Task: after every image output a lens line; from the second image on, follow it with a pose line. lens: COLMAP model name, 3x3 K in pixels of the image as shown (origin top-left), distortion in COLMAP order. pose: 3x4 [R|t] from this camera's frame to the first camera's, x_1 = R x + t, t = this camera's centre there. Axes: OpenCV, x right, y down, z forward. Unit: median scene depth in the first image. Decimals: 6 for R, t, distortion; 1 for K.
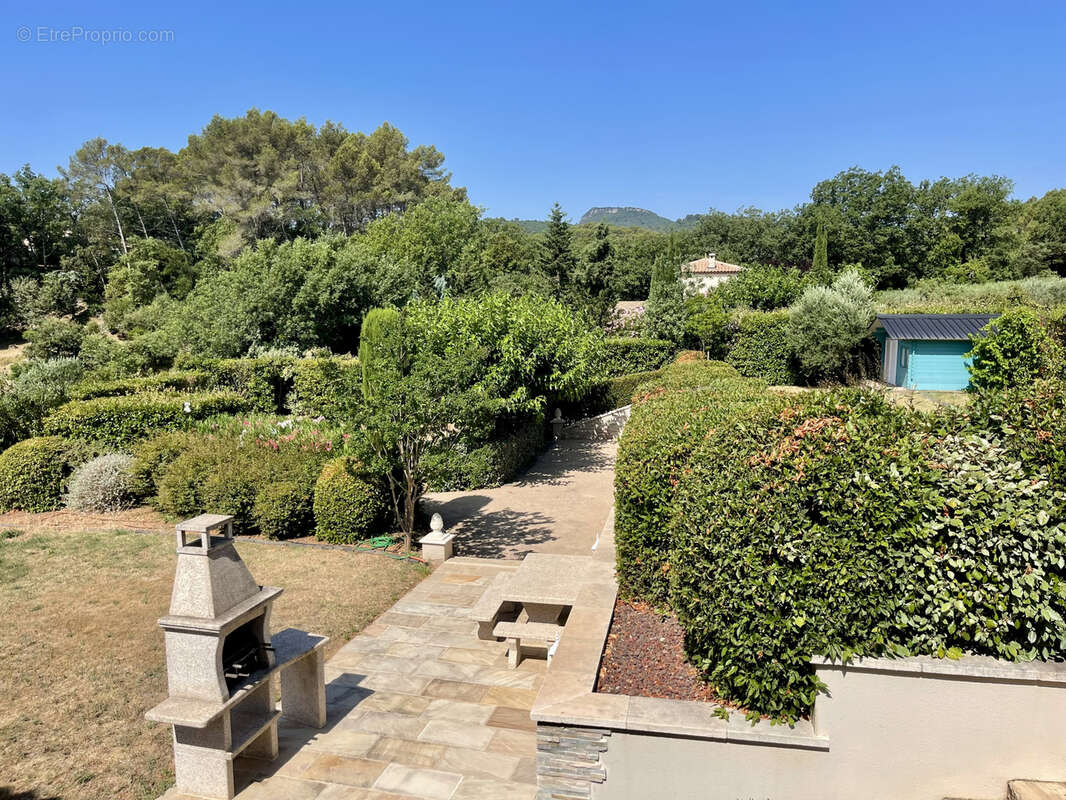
lens RADIAL K [[789.2, 0, 533.0], [0, 789.2, 400.0], [0, 0, 1]] dist [0.102780, -0.137265]
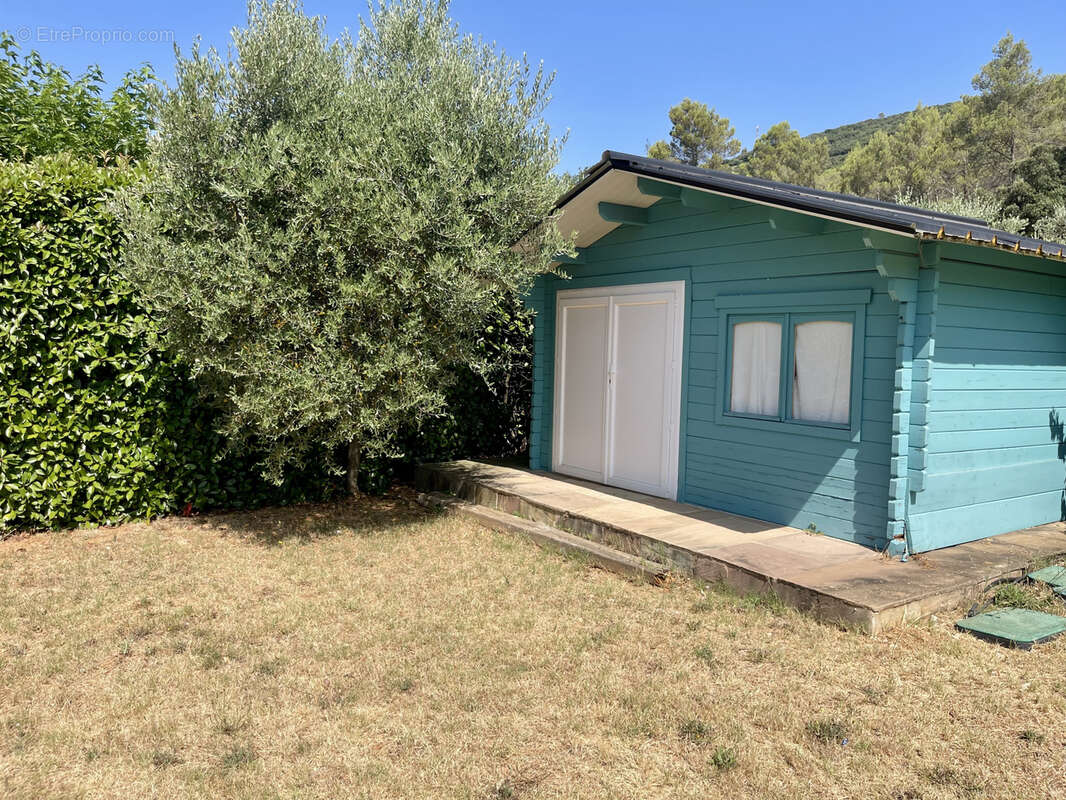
lens RADIAL K [[806.5, 0, 523.7], [0, 806.5, 397.8], [0, 0, 1]] dist [0.012094, -0.004393]
pose [[0.714813, -0.025245, 0.698860, 0.253783], [0.055262, 0.998262, -0.020463, -0.041150], [-0.697129, 0.053248, 0.714965, 0.812191]]
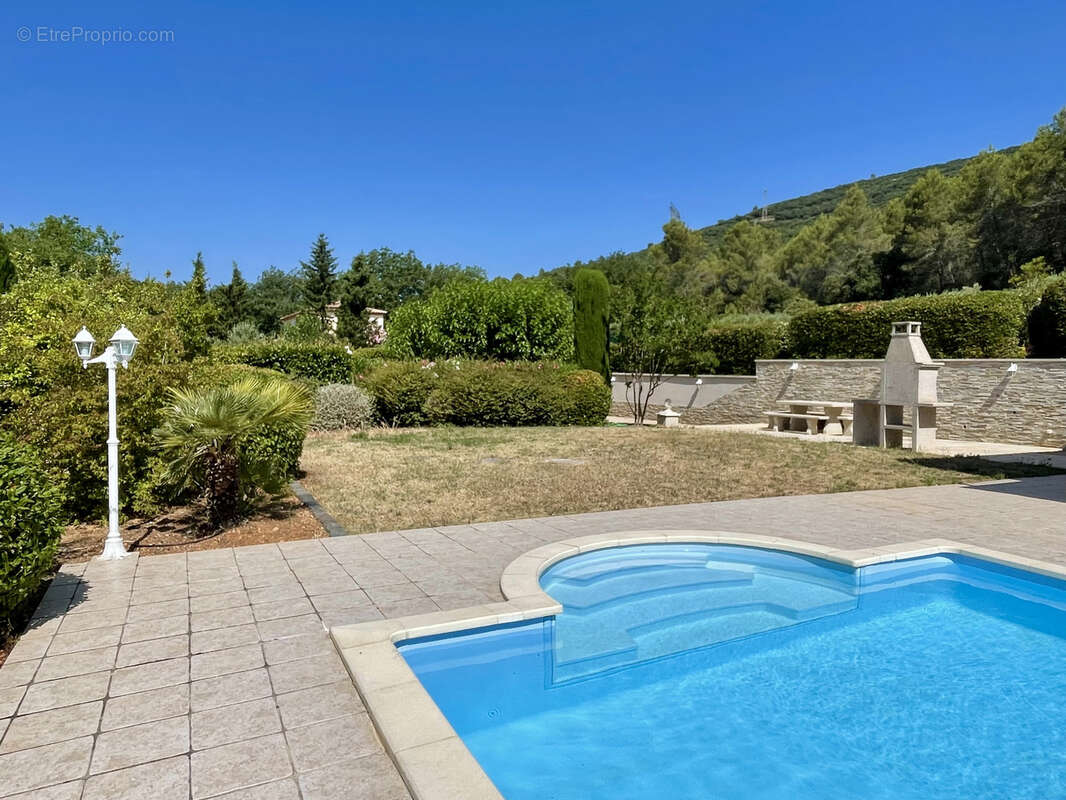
lens RADIAL K [[712.5, 0, 497.6], [0, 712.5, 397.6], [0, 0, 1]] dist [-0.032112, -0.002890]
pose [[0.779737, -0.005530, 0.626083, -0.545926], [0.054593, 0.996753, -0.059188, 0.090573], [-0.623723, 0.080331, 0.777507, 0.060555]]
